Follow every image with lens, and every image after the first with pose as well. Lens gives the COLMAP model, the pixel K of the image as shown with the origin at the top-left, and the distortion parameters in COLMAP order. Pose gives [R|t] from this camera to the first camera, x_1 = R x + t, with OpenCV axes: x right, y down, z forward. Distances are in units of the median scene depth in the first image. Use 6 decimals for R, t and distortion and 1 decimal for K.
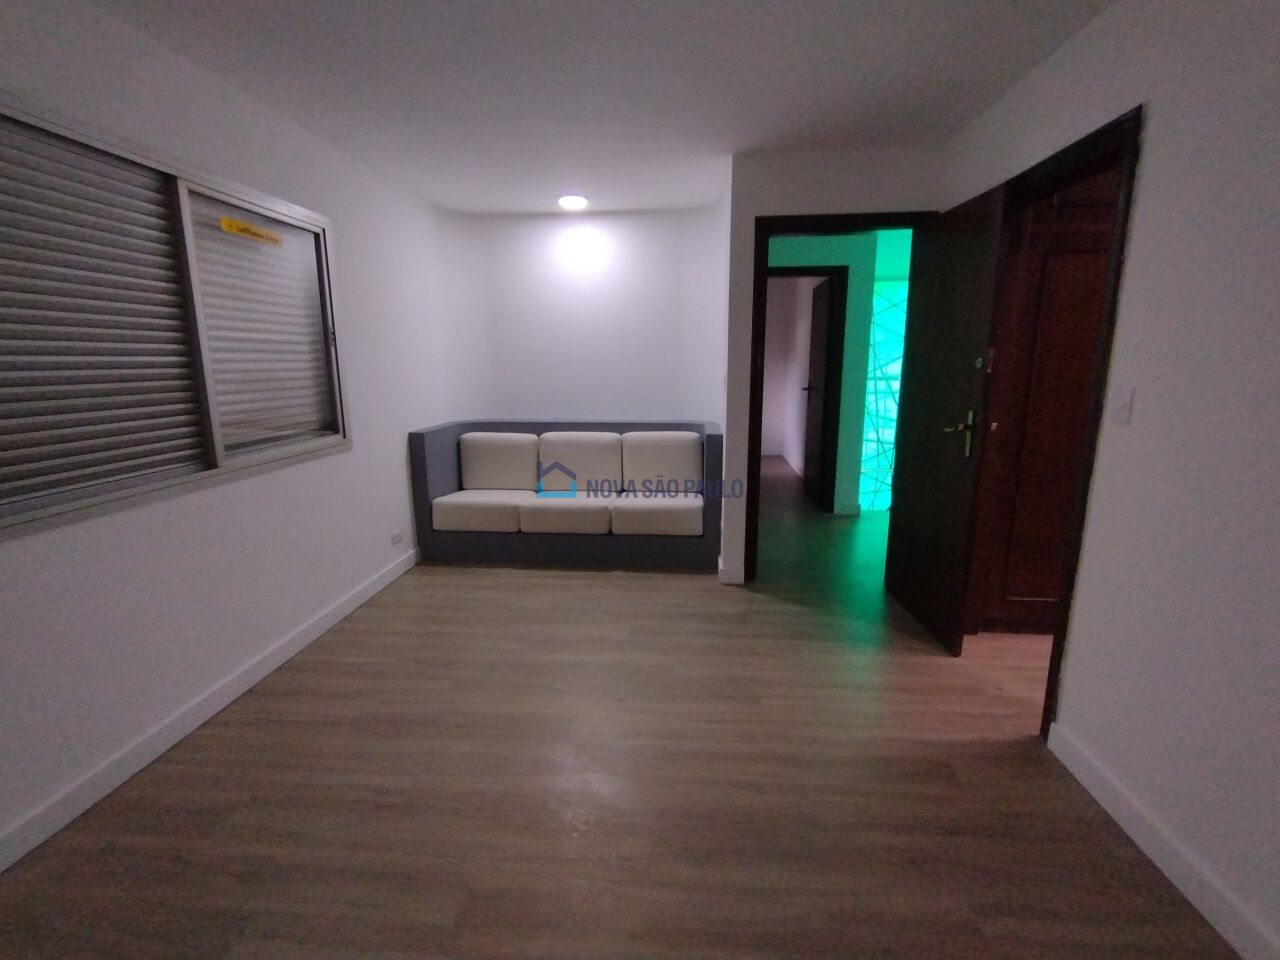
lens RADIAL K [[575.4, 0, 637.9], [0, 575.4, 470.9], [0, 0, 1]] dist [-0.003946, -0.000200]
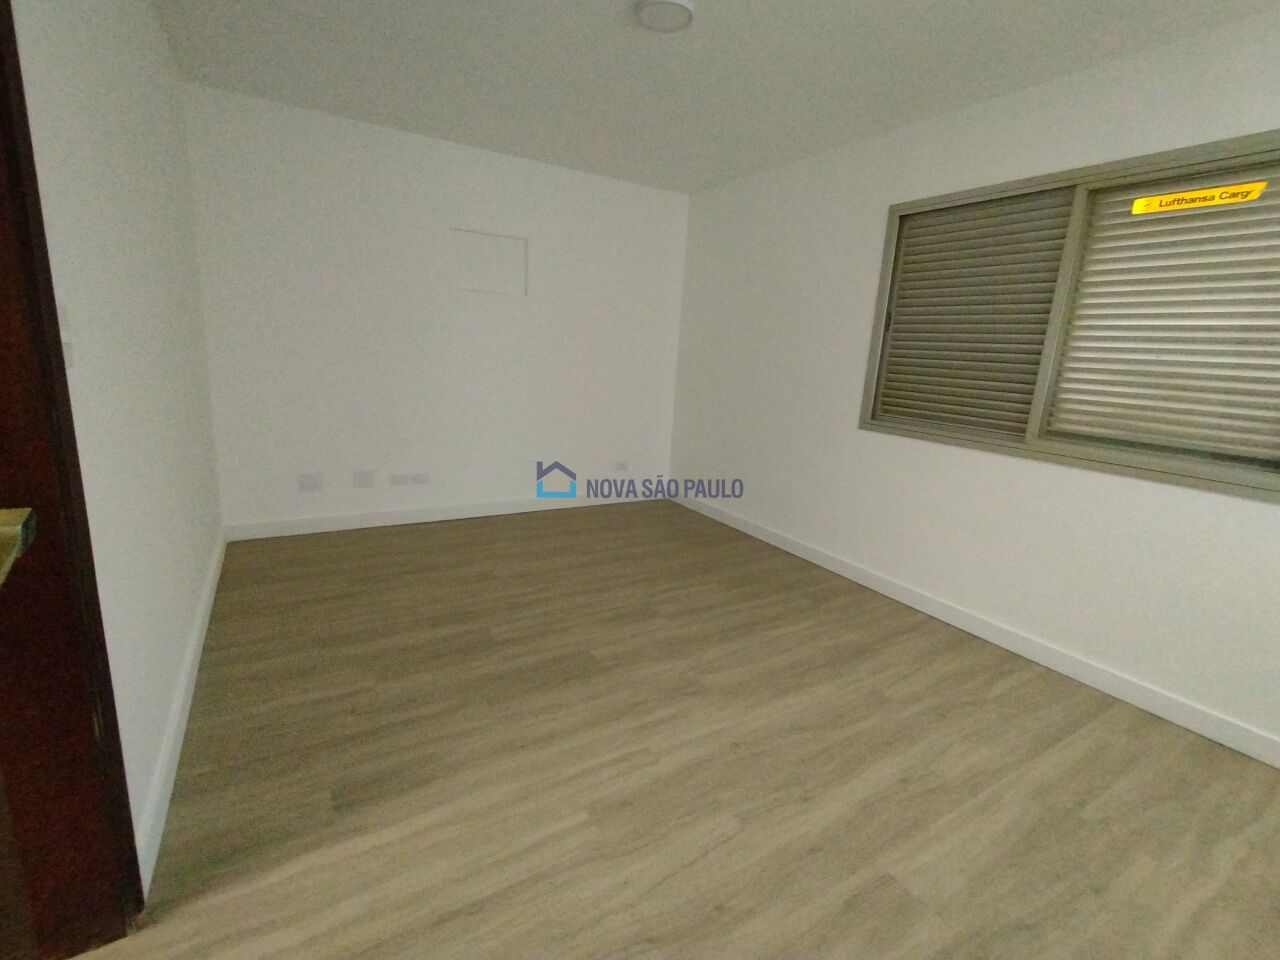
lens RADIAL K [[575.4, 0, 637.9], [0, 575.4, 470.9], [0, 0, 1]] dist [-0.003946, -0.000200]
pose [[-0.797514, 0.084746, -0.597319, 0.541725], [-0.172347, 0.916822, 0.360187, -0.228143], [0.578159, 0.390200, -0.716573, 1.374142]]
